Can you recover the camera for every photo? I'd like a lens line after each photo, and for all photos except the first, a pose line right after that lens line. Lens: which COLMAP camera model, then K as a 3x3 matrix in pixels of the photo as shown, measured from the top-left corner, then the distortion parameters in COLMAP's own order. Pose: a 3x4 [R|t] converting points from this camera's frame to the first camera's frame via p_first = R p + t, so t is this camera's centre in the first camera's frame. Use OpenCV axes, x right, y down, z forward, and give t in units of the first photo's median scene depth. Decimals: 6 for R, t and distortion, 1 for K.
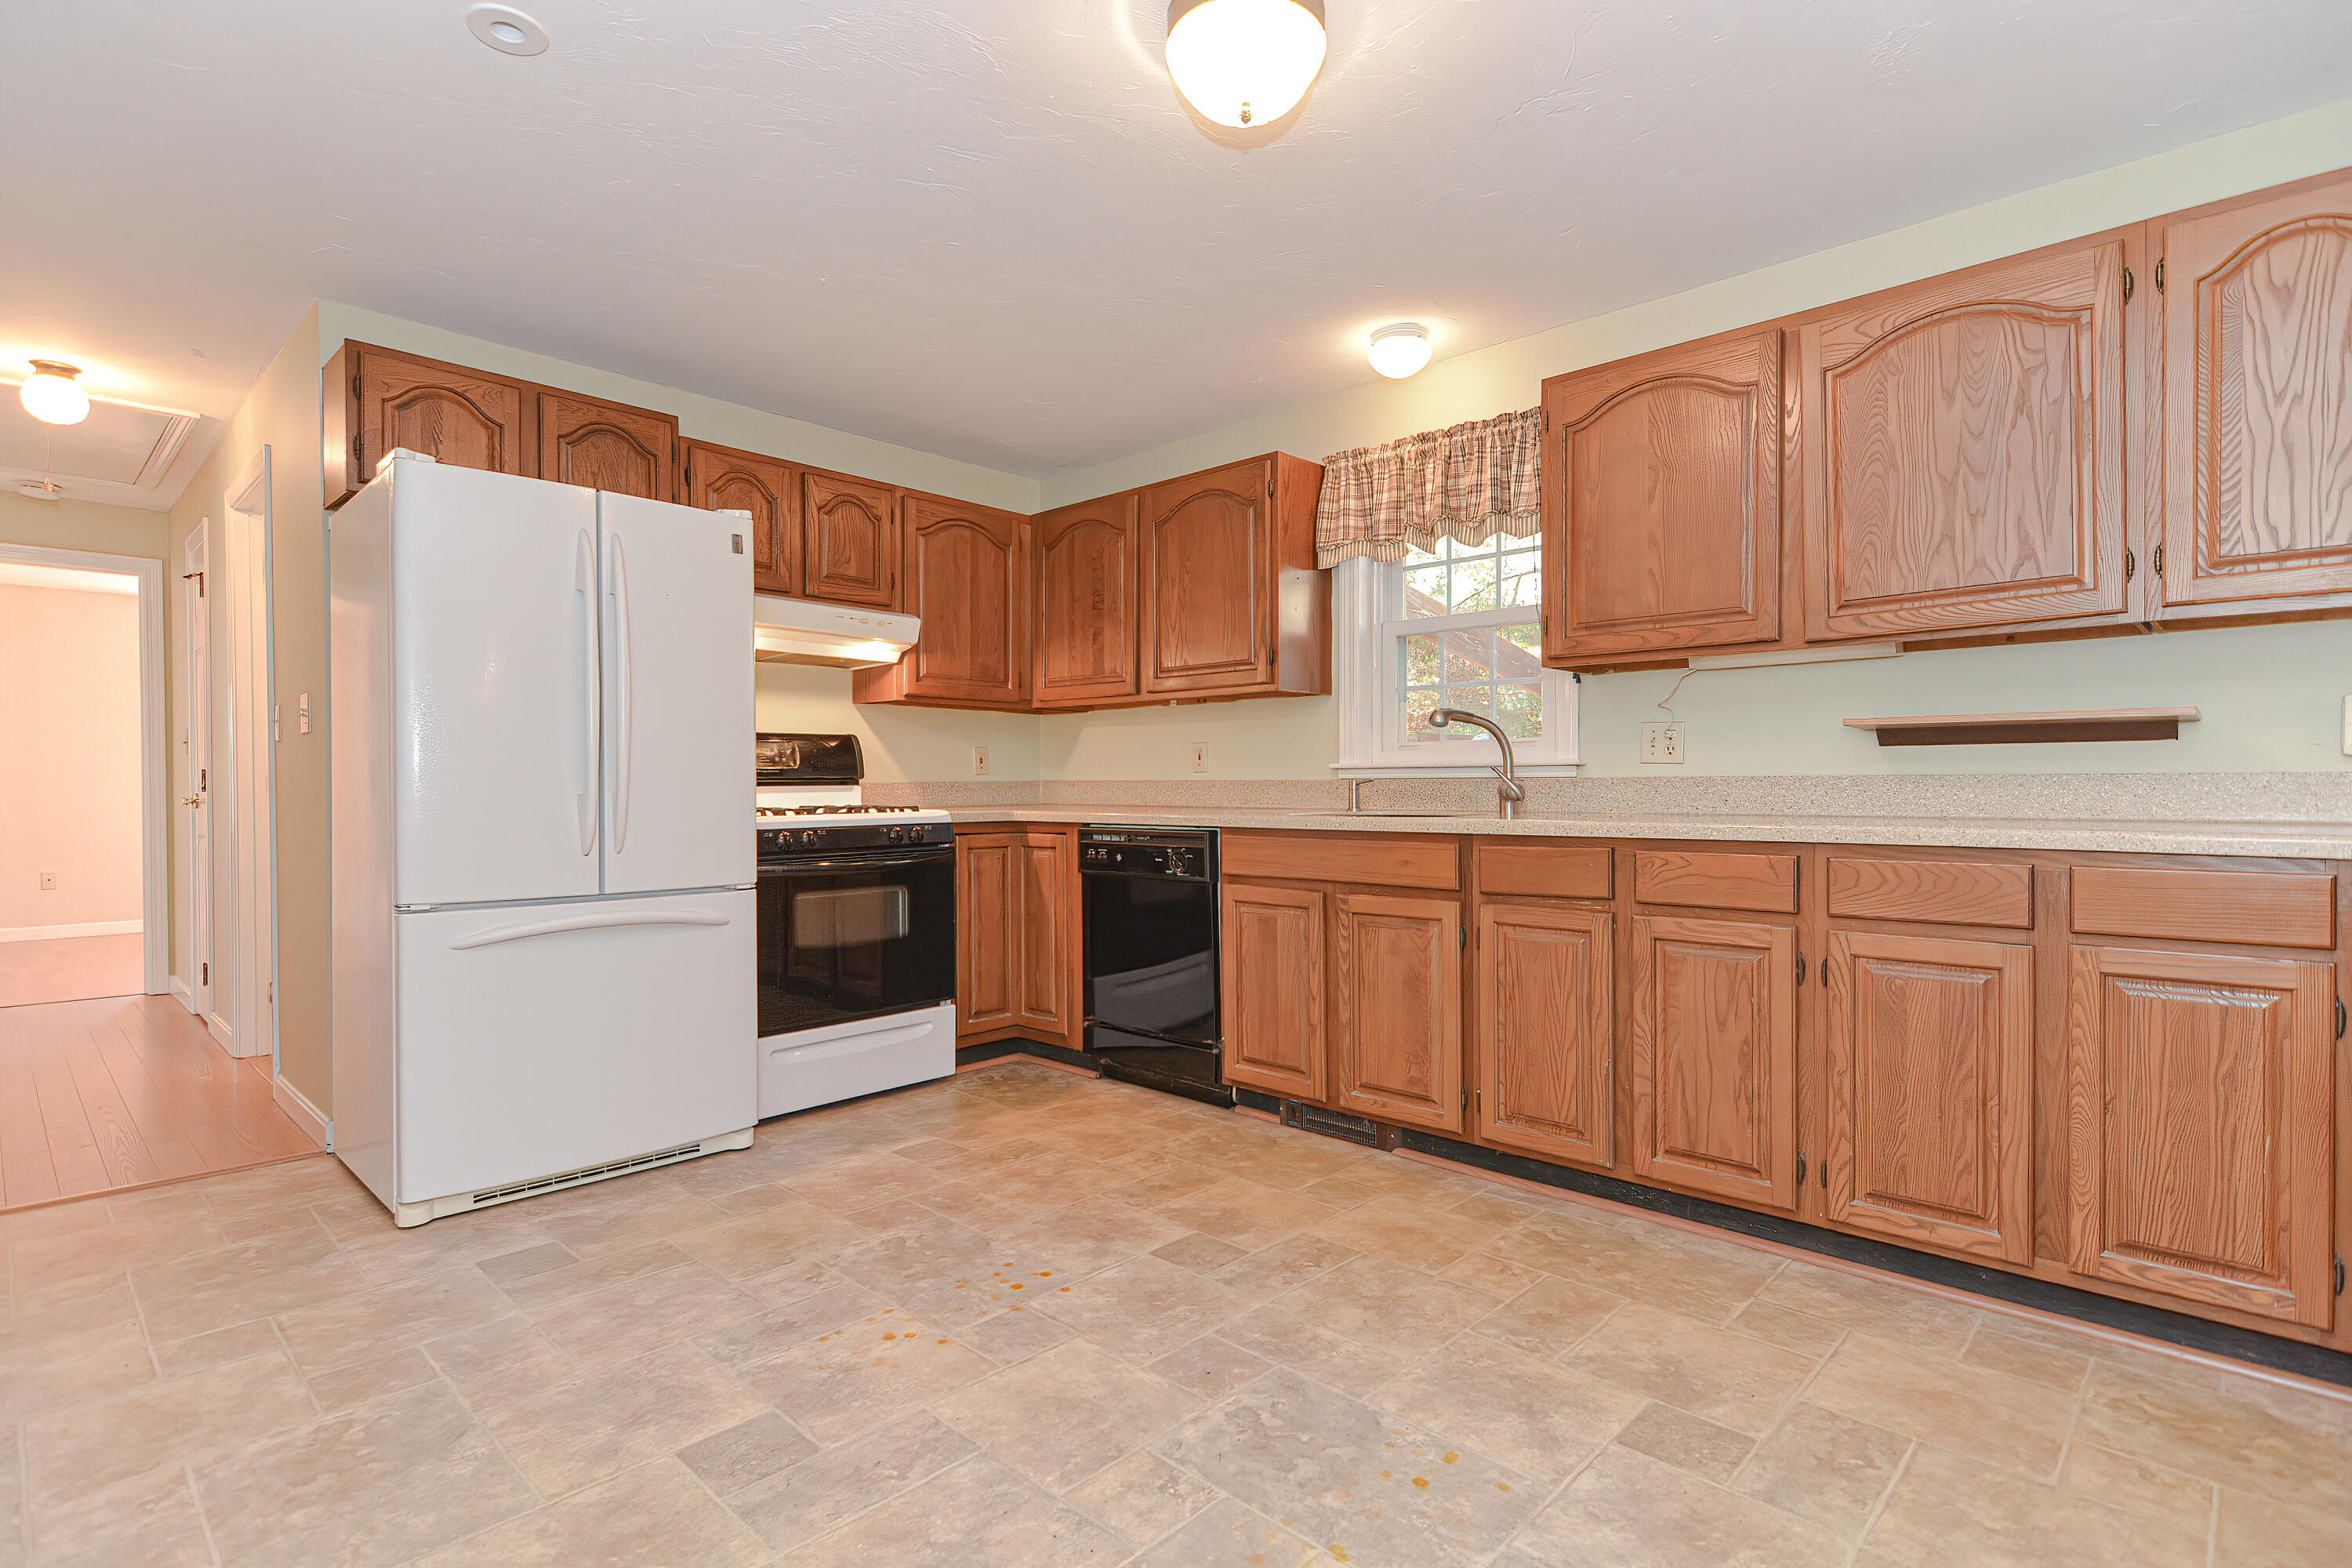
lens RADIAL K [[1132.0, 0, 1191.4], [0, 1132.0, 793.5], [0, 0, 1]] dist [0.031910, -0.022464]
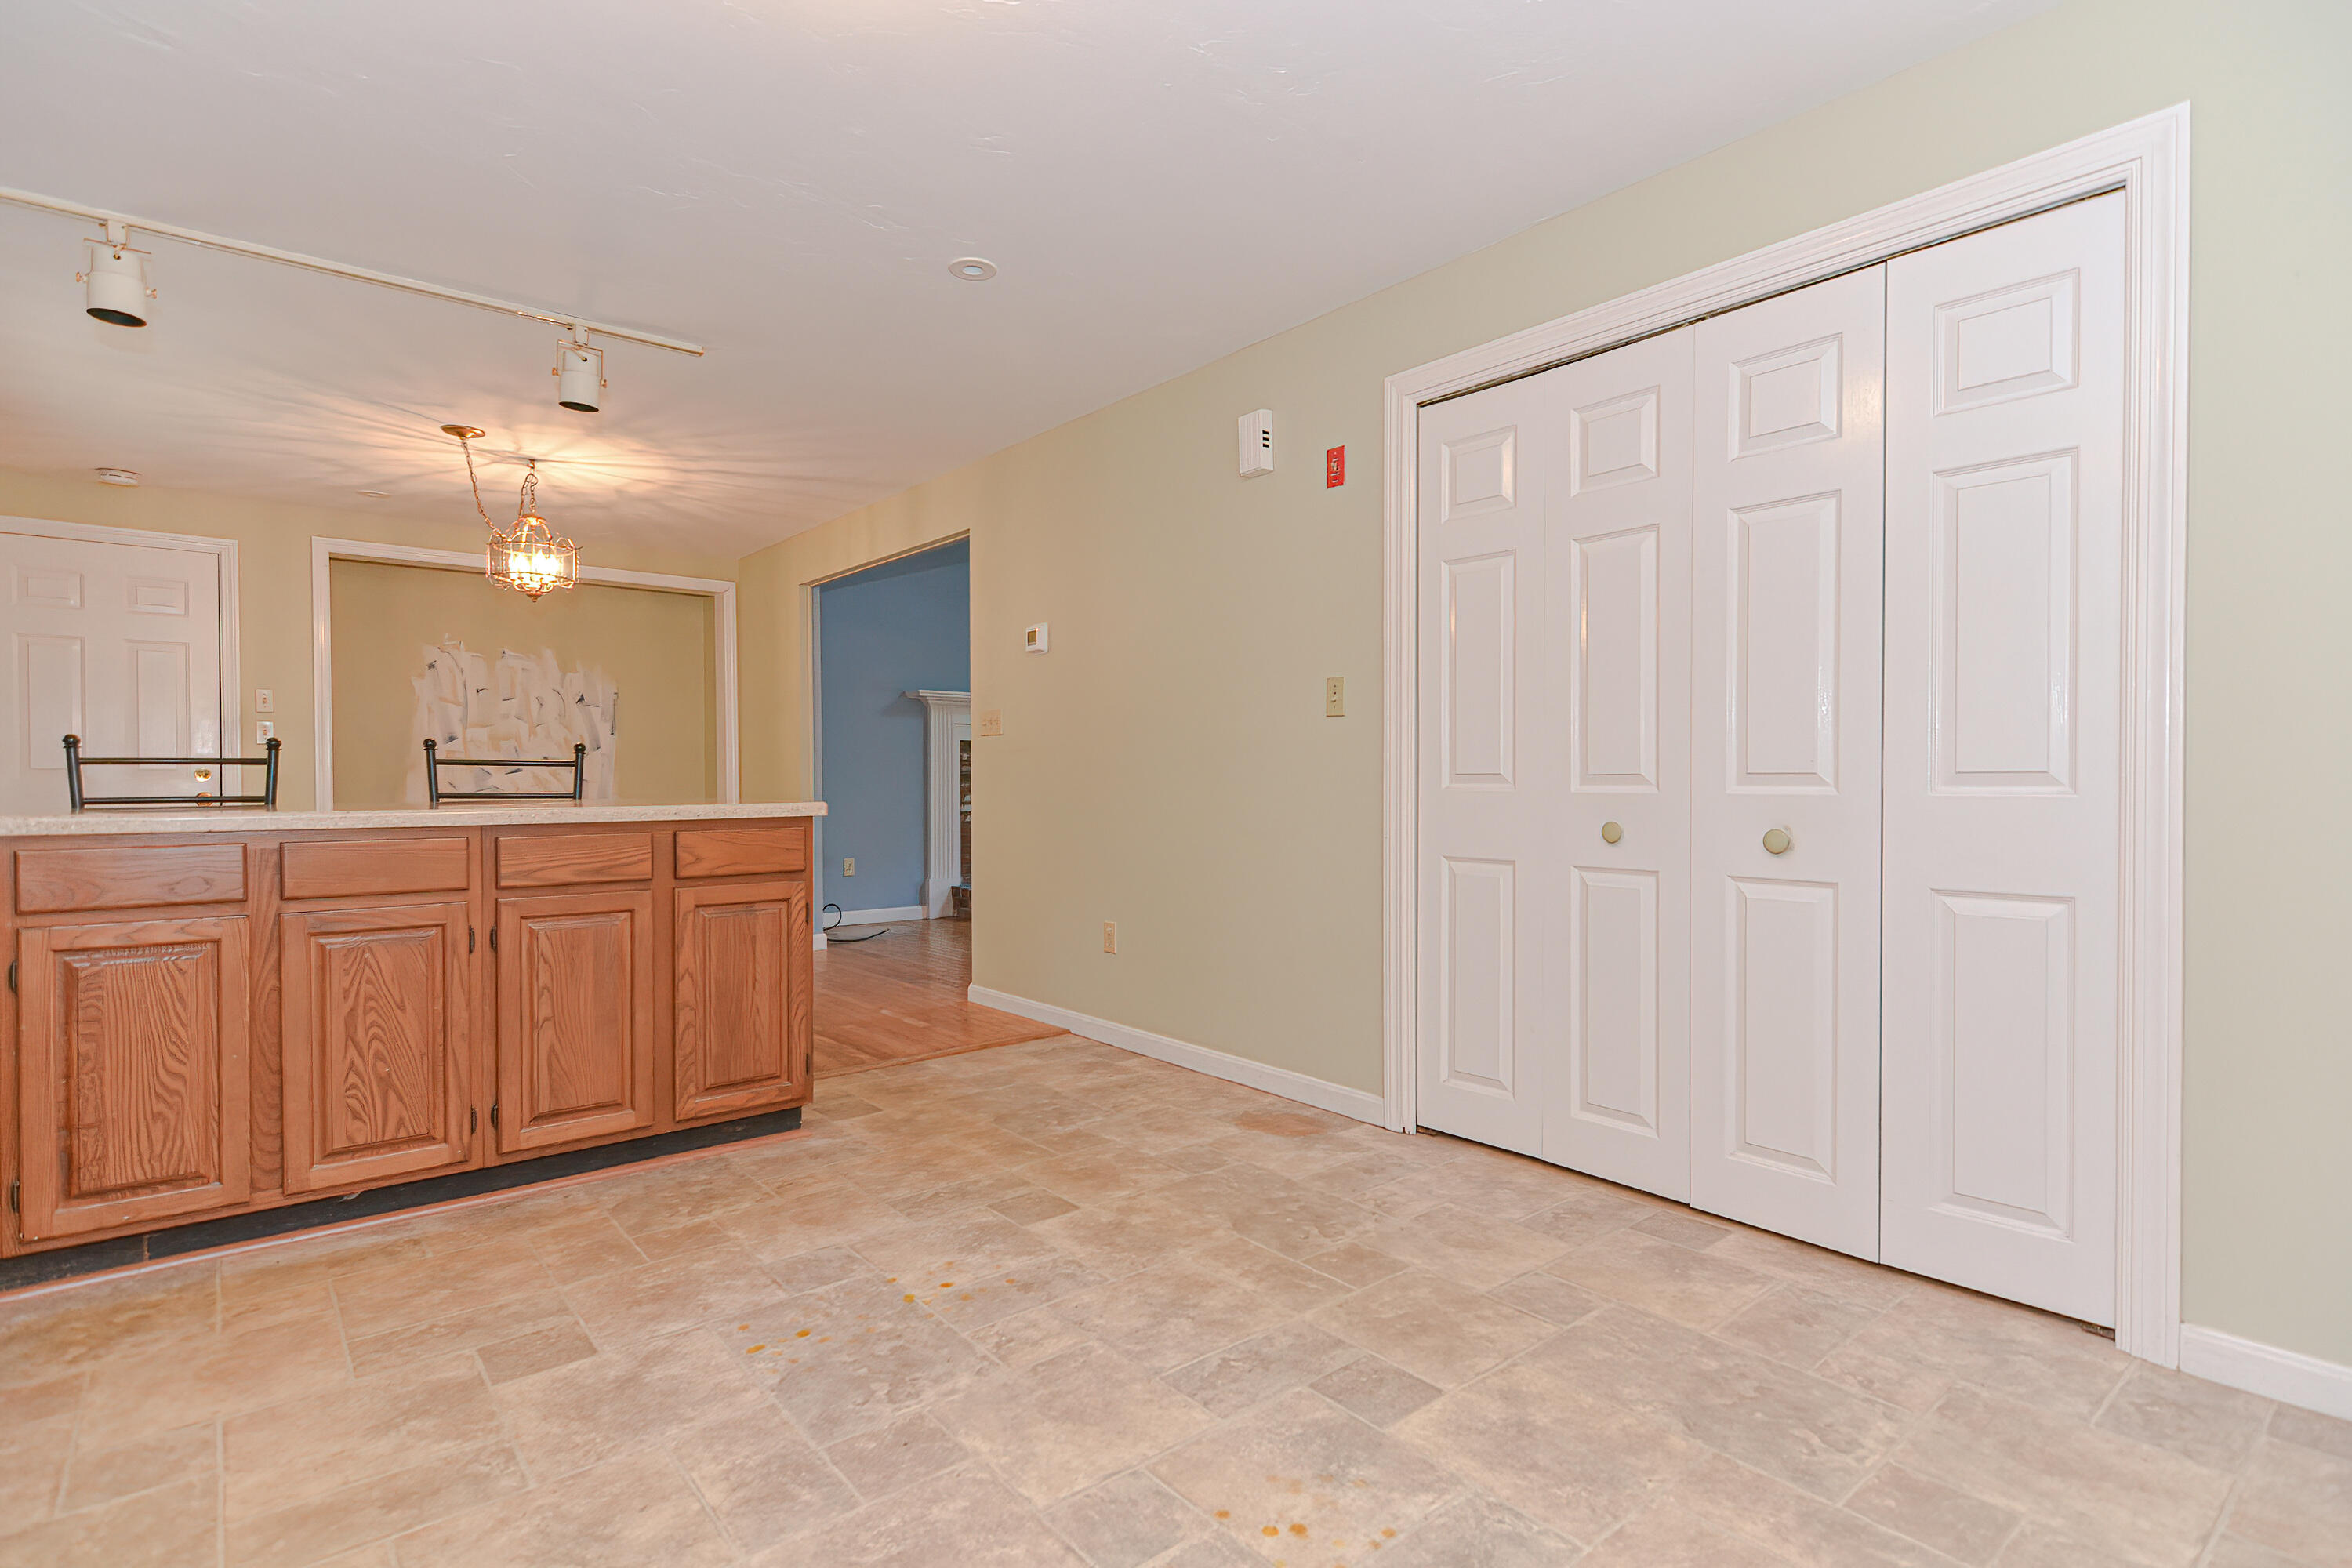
lens RADIAL K [[1132.0, 0, 1191.4], [0, 1132.0, 793.5], [0, 0, 1]] dist [0.031910, -0.022464]
pose [[-0.993769, 0.002669, 0.111423, -0.323738], [0.004080, 0.999914, 0.012440, 0.004659], [-0.111381, 0.012818, -0.993695, 1.986529]]
